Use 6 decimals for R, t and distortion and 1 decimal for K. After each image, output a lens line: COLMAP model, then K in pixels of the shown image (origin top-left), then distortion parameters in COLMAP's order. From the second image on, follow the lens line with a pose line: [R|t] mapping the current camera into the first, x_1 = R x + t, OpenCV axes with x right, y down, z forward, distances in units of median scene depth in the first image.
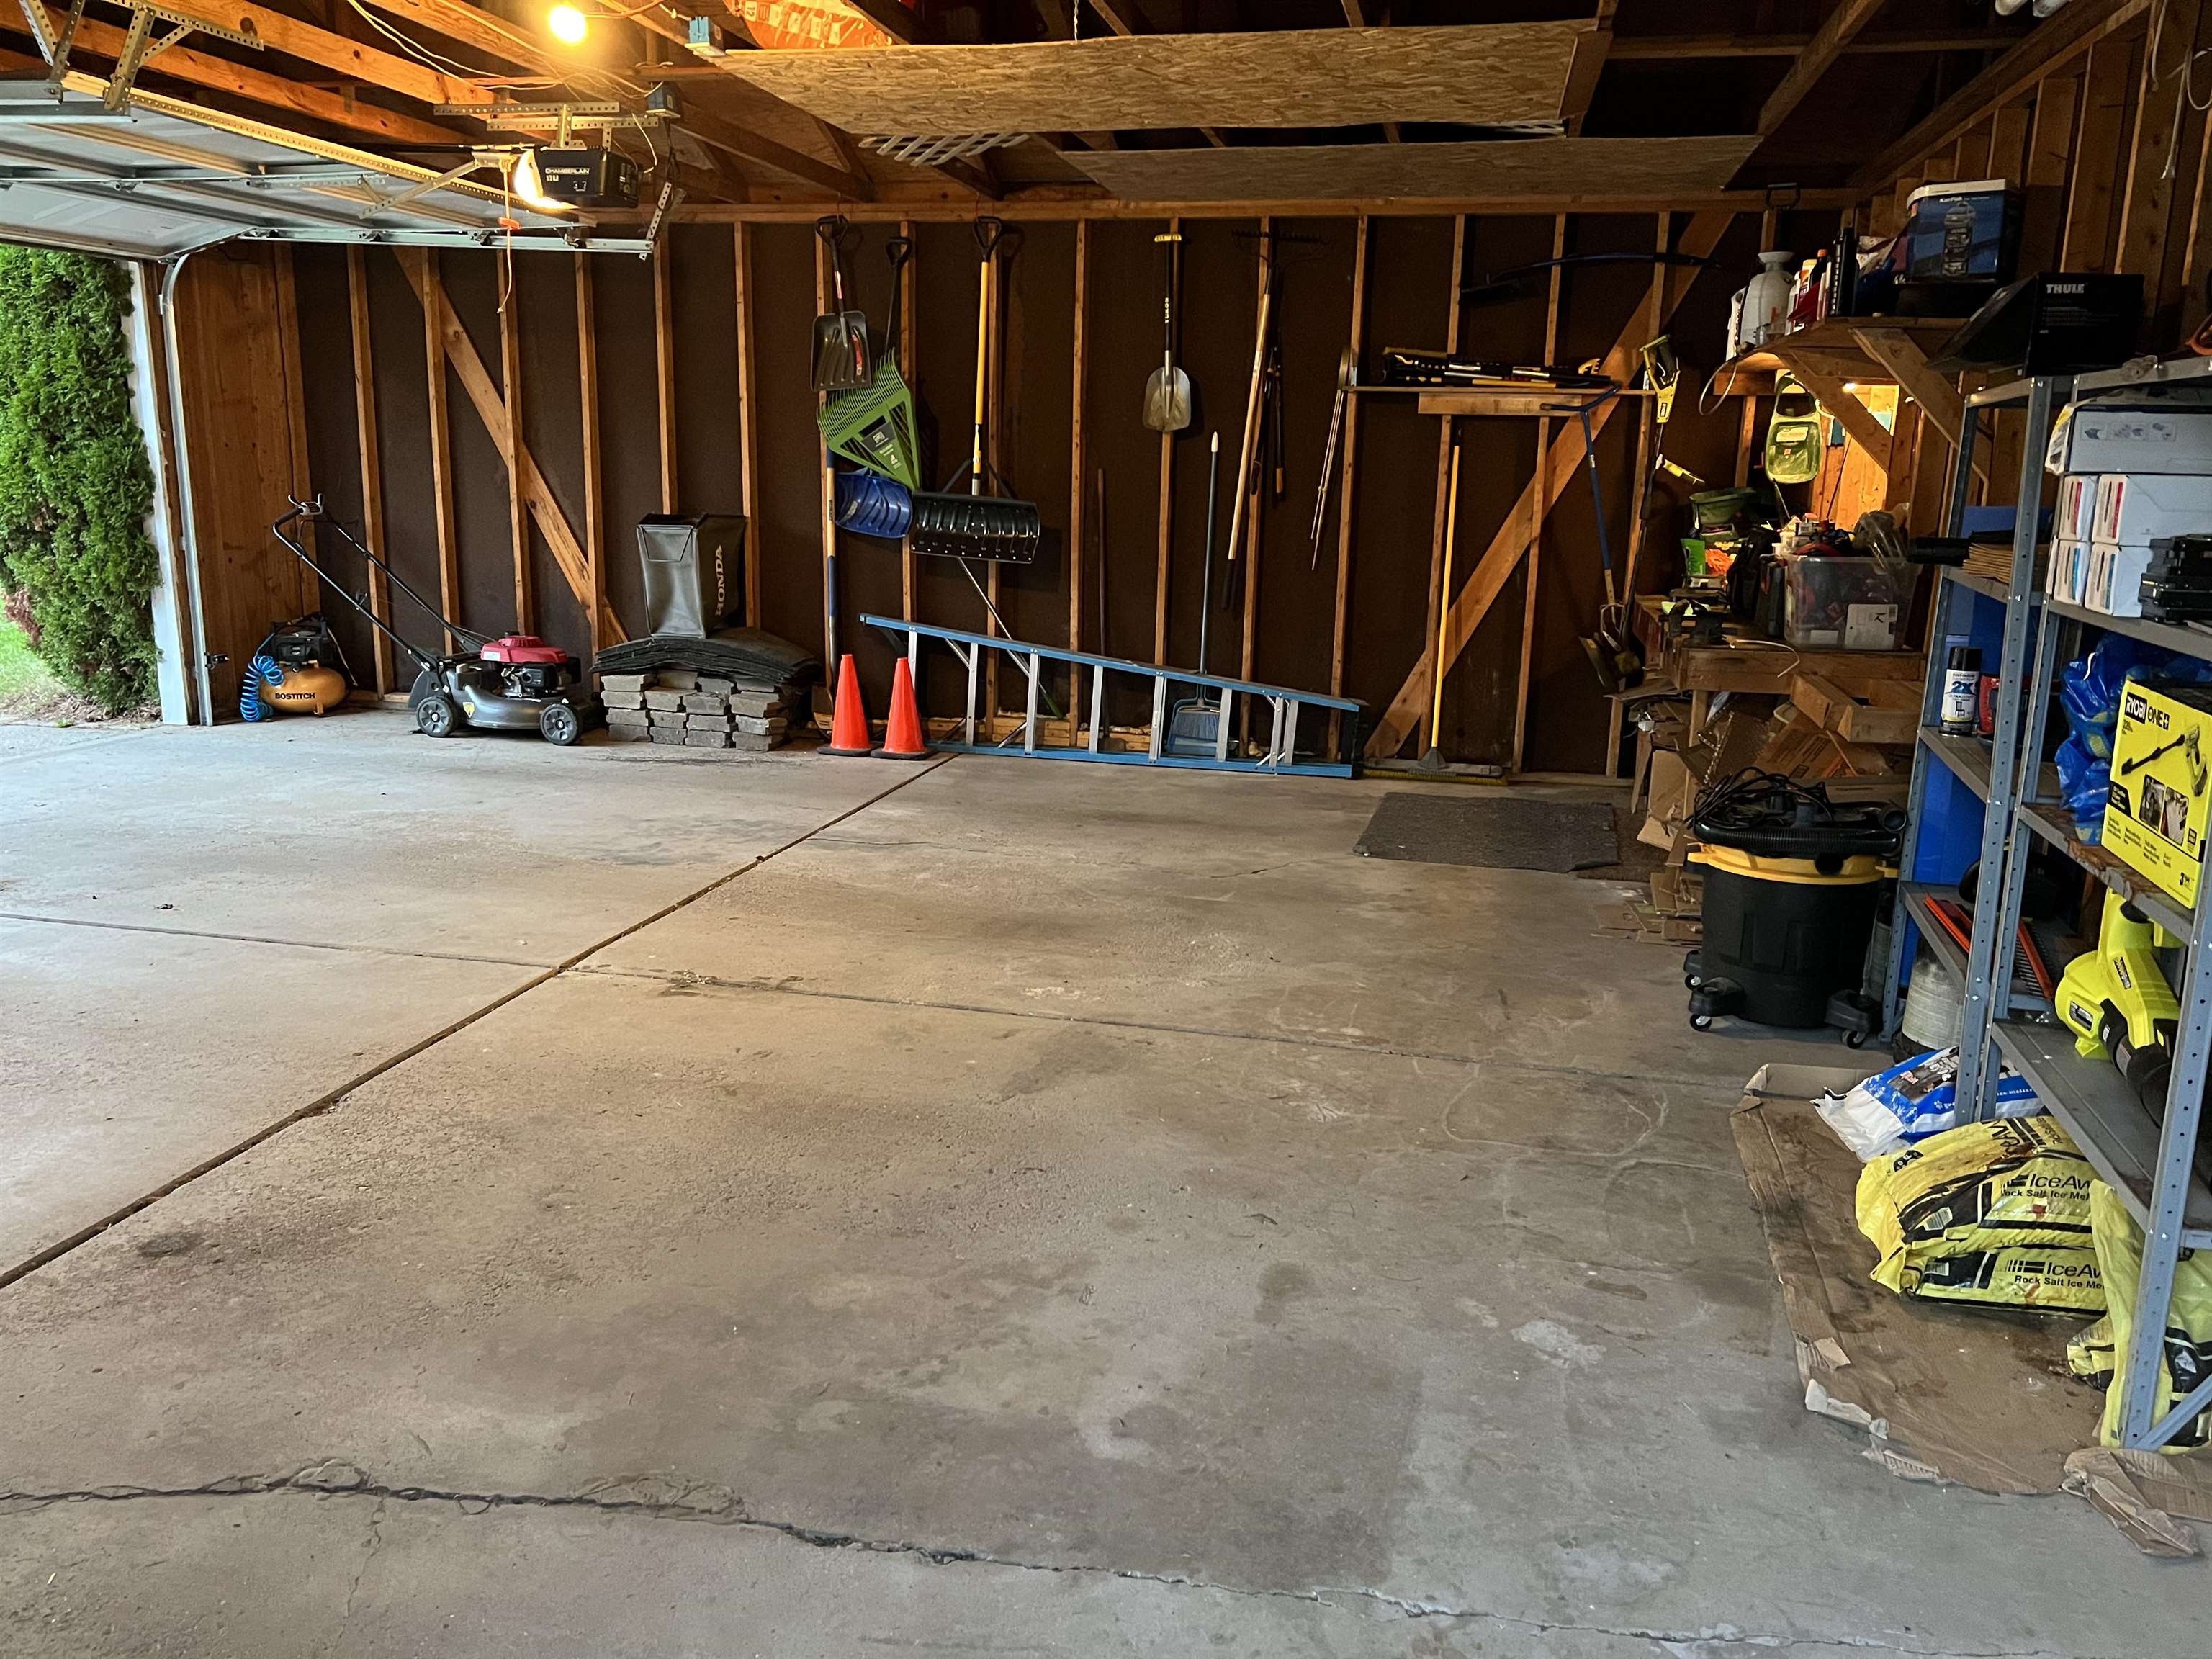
lens RADIAL K [[1638.4, 0, 1106.0], [0, 1638.4, 829.5], [0, 0, 1]] dist [0.003318, -0.103987]
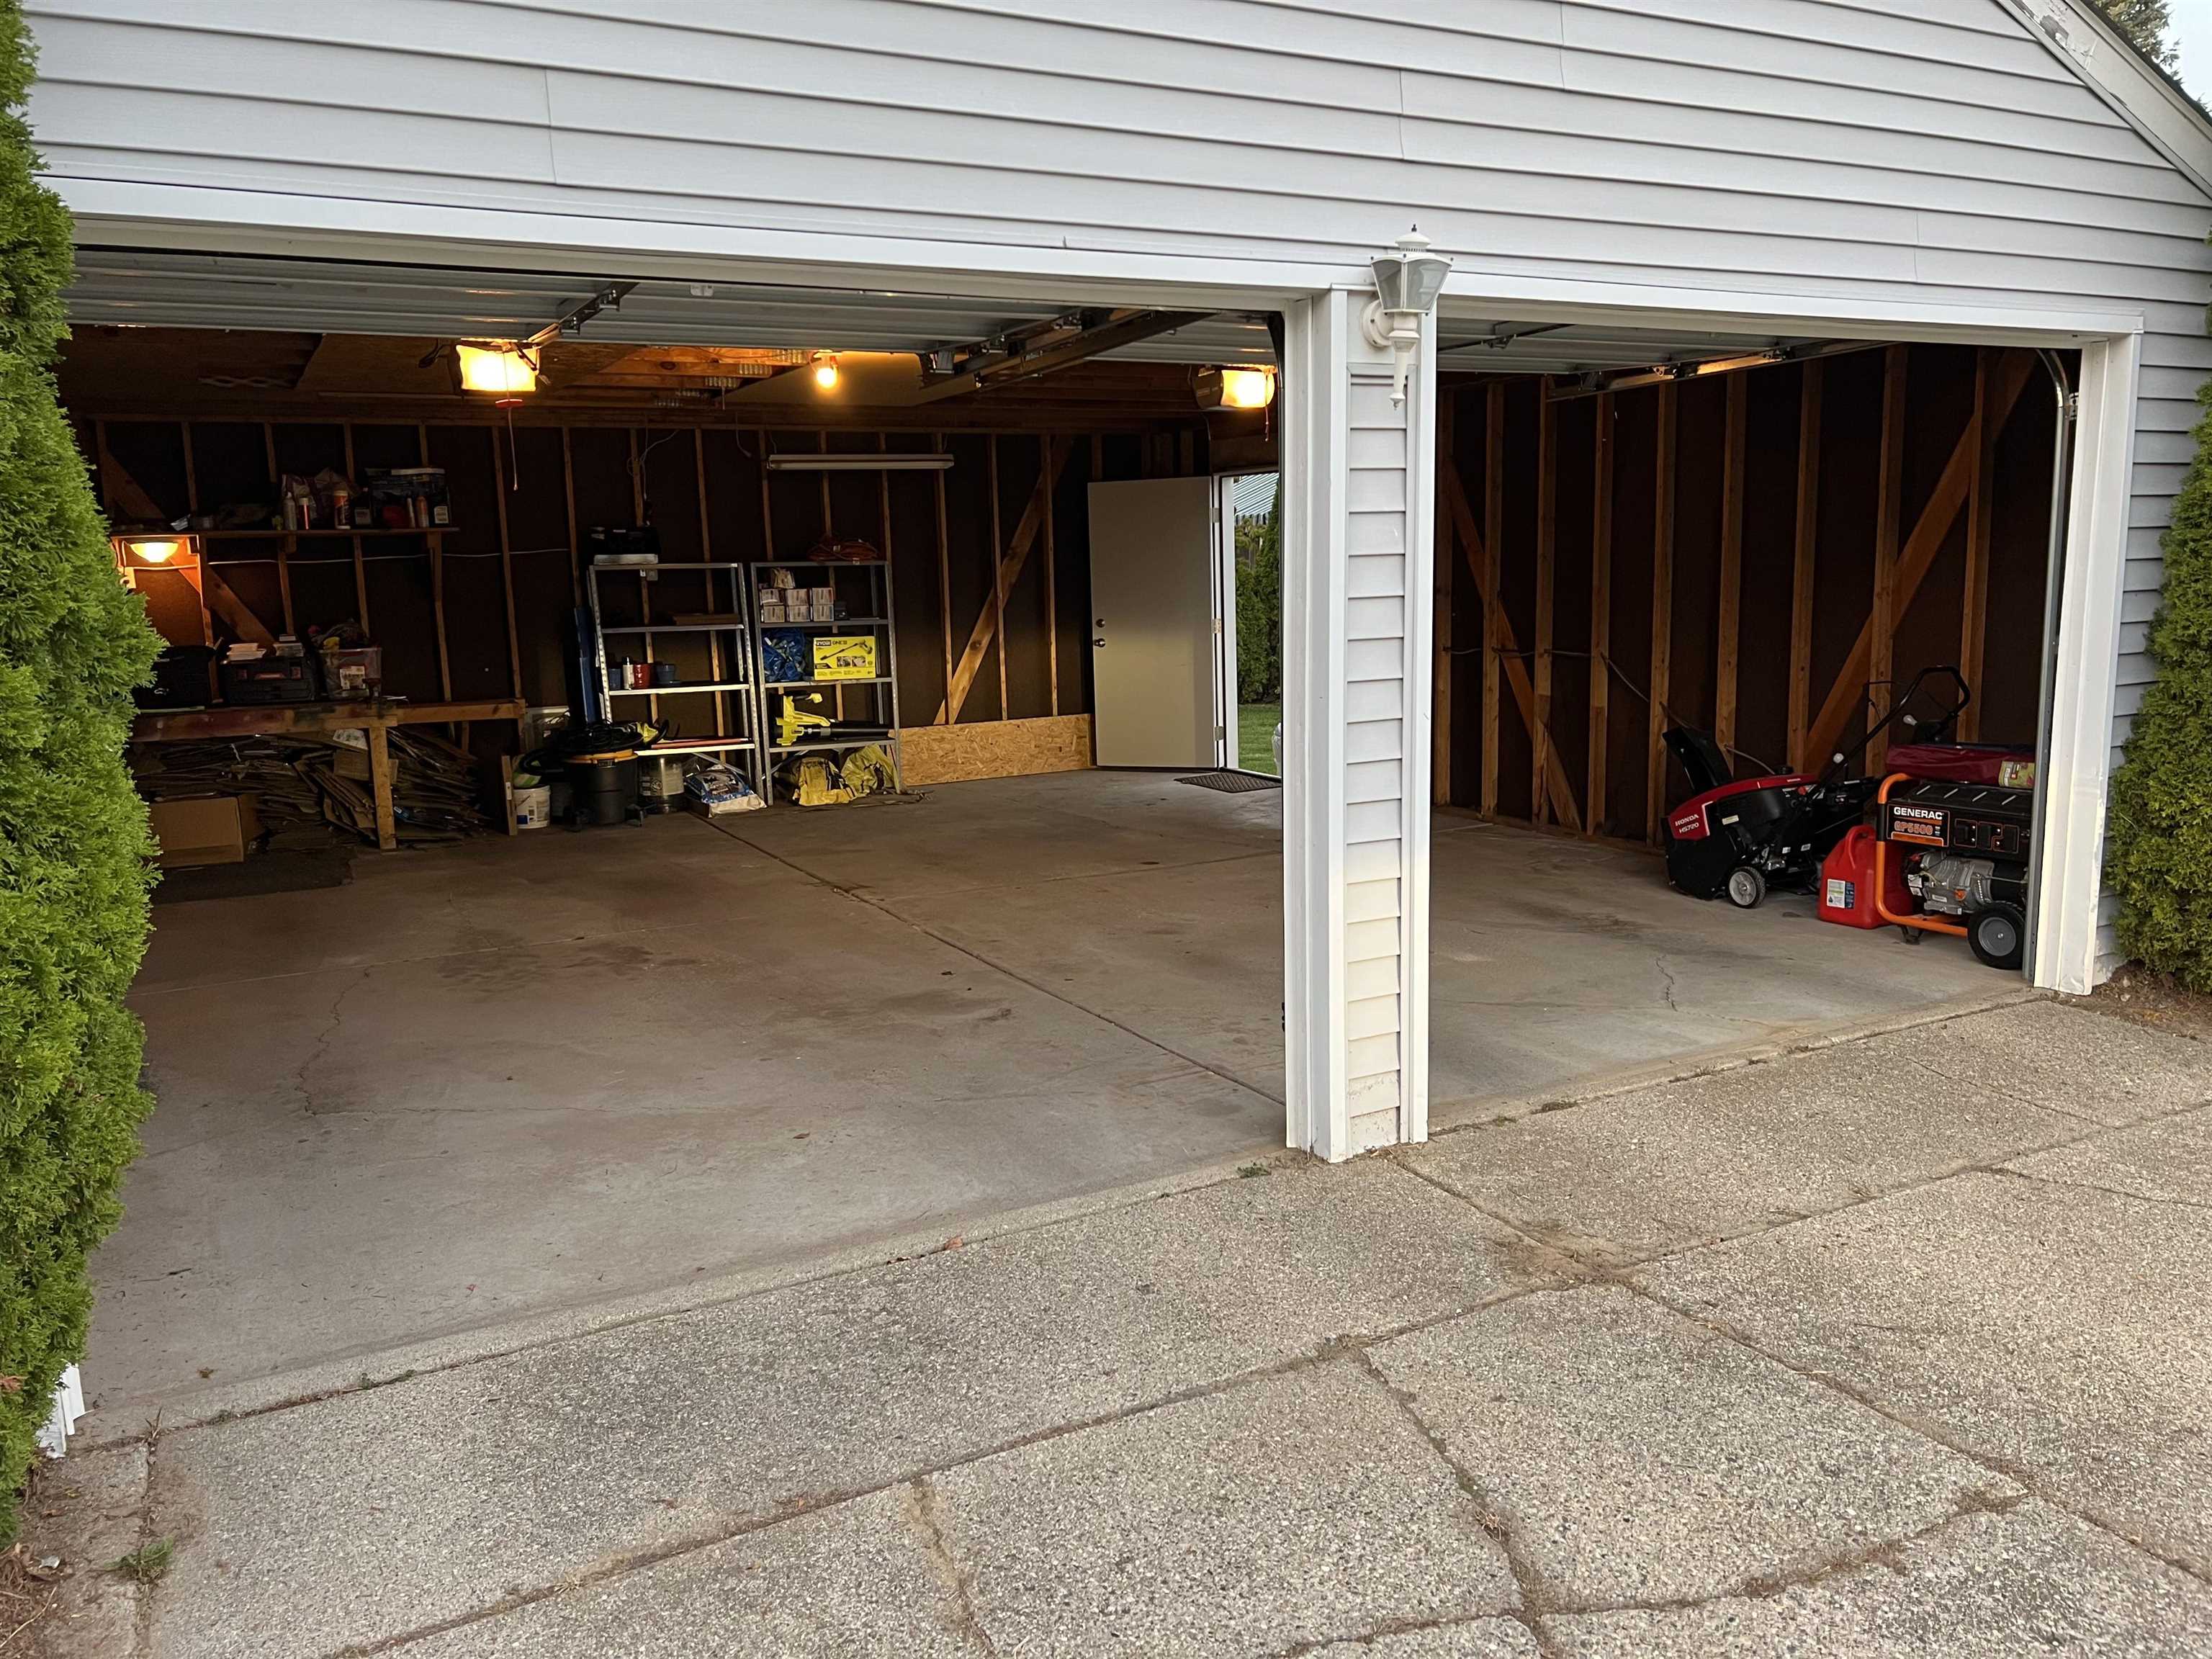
lens RADIAL K [[1663.7, 0, 1106.0], [0, 1663.7, 829.5], [0, 0, 1]] dist [0.055869, -0.001311]
pose [[-0.659746, -0.139335, 0.738458, -1.855861], [0.166176, 0.931285, 0.324181, -0.543451], [-0.732885, 0.336591, -0.591258, 1.917502]]
